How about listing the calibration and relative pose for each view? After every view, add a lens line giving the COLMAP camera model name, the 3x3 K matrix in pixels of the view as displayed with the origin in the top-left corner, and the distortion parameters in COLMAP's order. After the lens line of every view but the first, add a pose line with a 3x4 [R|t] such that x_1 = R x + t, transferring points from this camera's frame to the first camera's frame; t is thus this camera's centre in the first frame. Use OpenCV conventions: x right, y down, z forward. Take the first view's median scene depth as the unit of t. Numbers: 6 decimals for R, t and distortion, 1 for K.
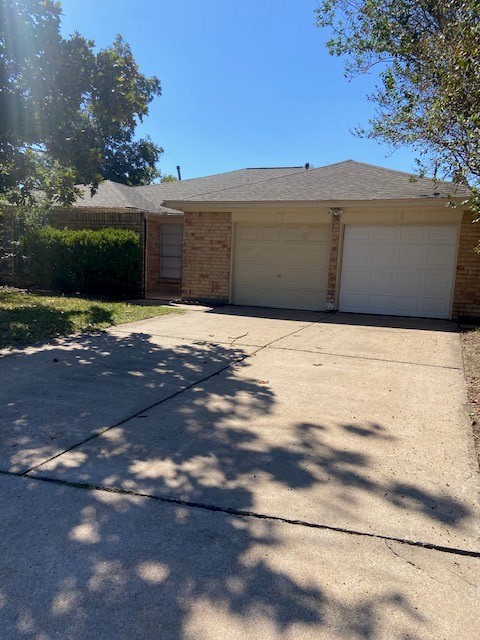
lens RADIAL K [[486.2, 0, 243.9], [0, 486.2, 322.6], [0, 0, 1]] dist [0.110479, -0.141830]
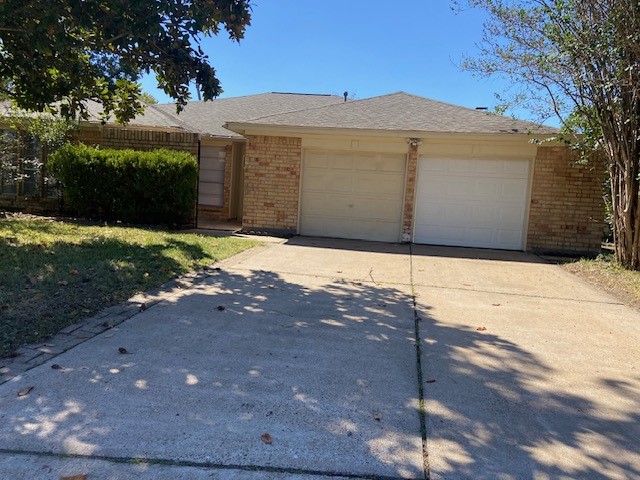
lens RADIAL K [[486.2, 0, 320.0], [0, 486.2, 240.0], [0, 0, 1]] dist [0.110479, -0.141830]
pose [[0.975947, -0.001345, 0.218002, -0.227937], [0.005067, 0.999851, -0.016517, -0.014610], [-0.217947, 0.017225, 0.975809, 0.086201]]
